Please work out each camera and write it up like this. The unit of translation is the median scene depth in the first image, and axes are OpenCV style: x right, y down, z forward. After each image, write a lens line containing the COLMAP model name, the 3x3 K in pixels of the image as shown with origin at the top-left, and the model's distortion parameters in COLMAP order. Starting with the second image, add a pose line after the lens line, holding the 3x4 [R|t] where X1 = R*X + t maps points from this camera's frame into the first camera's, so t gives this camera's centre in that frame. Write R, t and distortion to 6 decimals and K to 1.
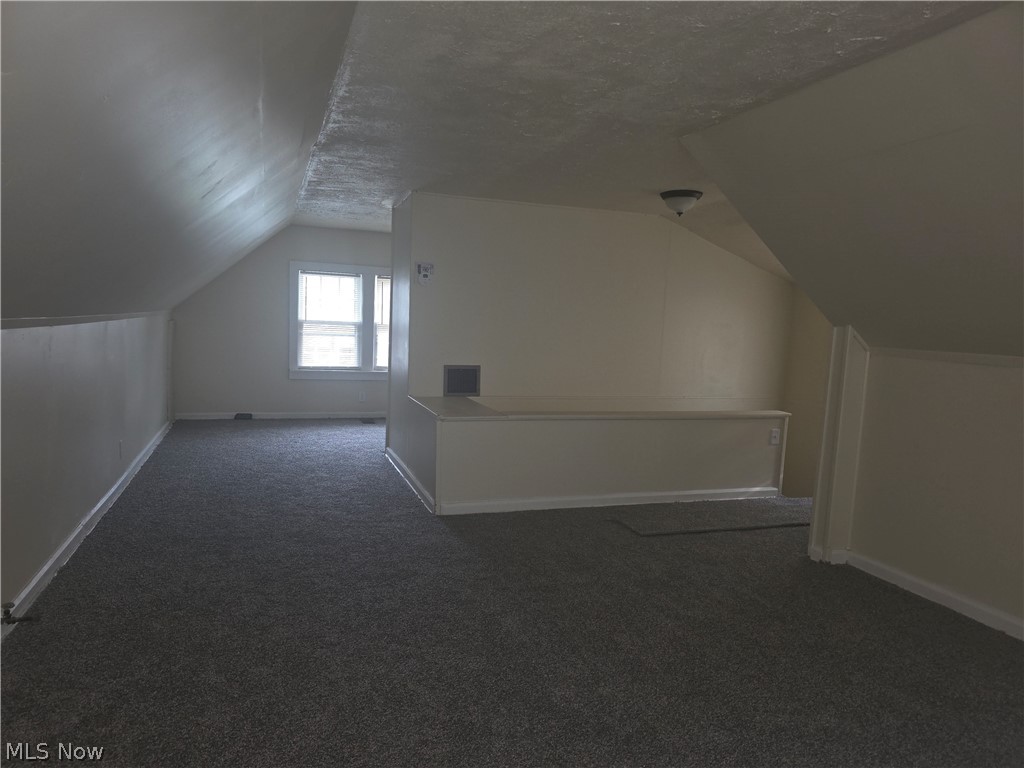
lens RADIAL K [[686.1, 0, 512.0], [0, 686.1, 384.0], [0, 0, 1]] dist [0.060726, -0.053465]
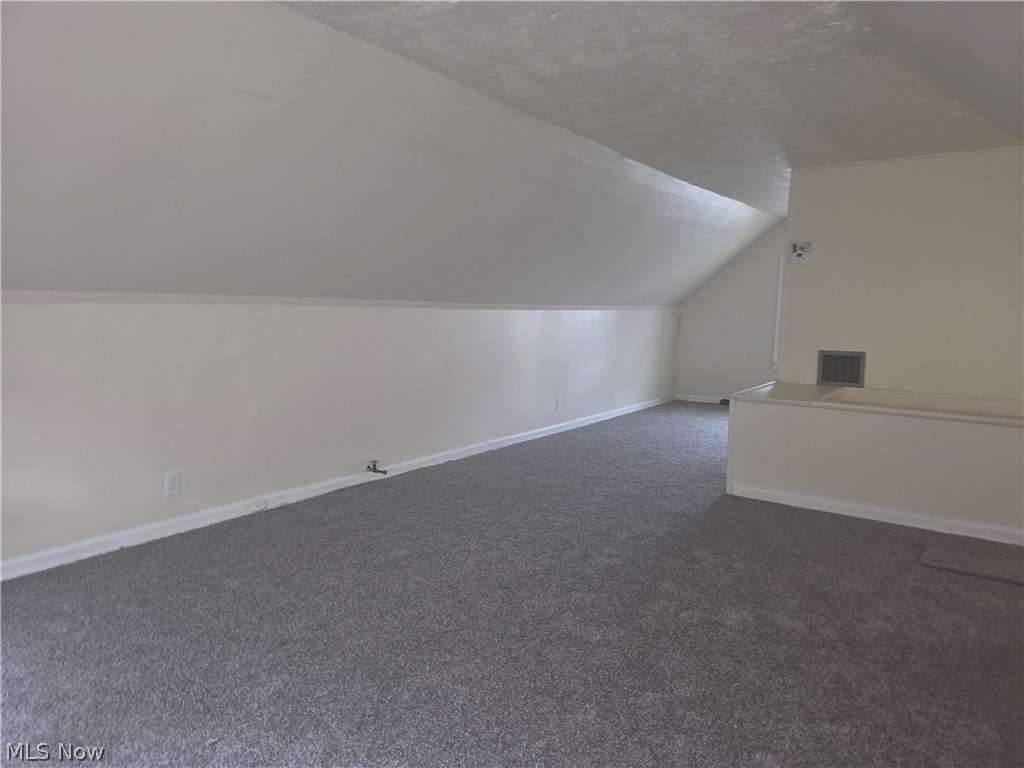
lens RADIAL K [[686.1, 0, 512.0], [0, 686.1, 384.0], [0, 0, 1]] dist [0.060726, -0.053465]
pose [[0.588879, 0.064603, -0.805635, 0.408505], [-0.077389, 0.996727, 0.023358, 0.027397], [0.804508, 0.048592, 0.591951, 0.119891]]
